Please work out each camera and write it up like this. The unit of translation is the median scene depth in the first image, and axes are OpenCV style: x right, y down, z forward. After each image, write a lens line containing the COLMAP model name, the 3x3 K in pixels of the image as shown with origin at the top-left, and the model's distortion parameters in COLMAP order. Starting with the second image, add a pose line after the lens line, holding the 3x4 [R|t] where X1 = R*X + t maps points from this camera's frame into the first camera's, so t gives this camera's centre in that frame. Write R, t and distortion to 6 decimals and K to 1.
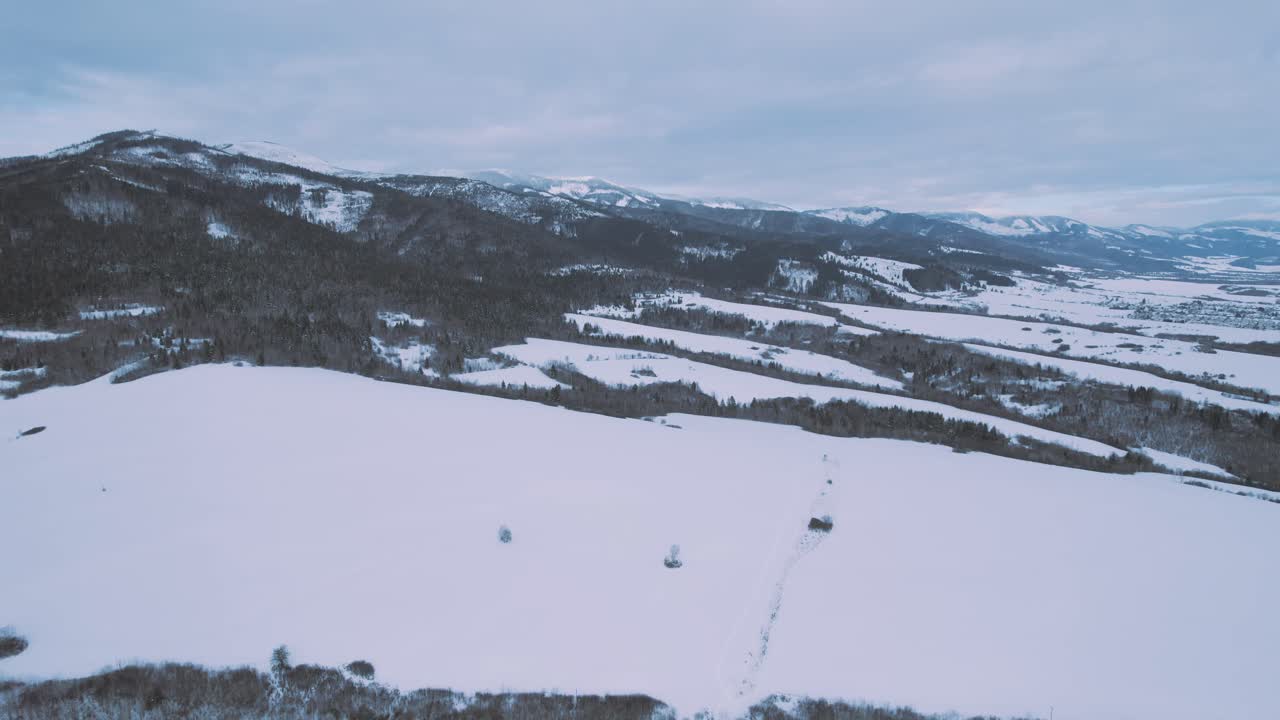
lens RADIAL K [[811.7, 0, 646.9], [0, 811.7, 356.1], [0, 0, 1]] dist [-0.068134, 0.067417]
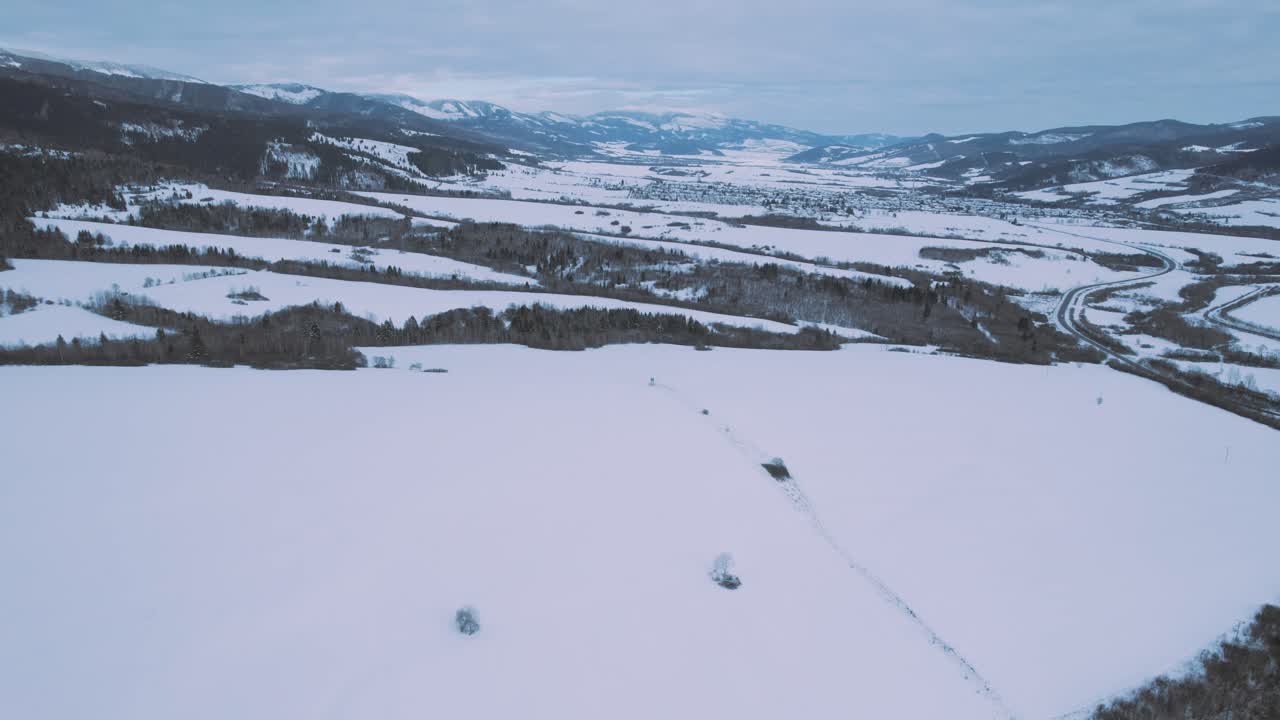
lens RADIAL K [[811.7, 0, 646.9], [0, 811.7, 356.1], [0, 0, 1]] dist [-0.068134, 0.067417]
pose [[0.780151, -0.146199, 0.608269, -0.103094], [0.059997, 0.985313, 0.159872, -0.012322], [-0.622708, -0.088231, 0.777464, 0.127829]]
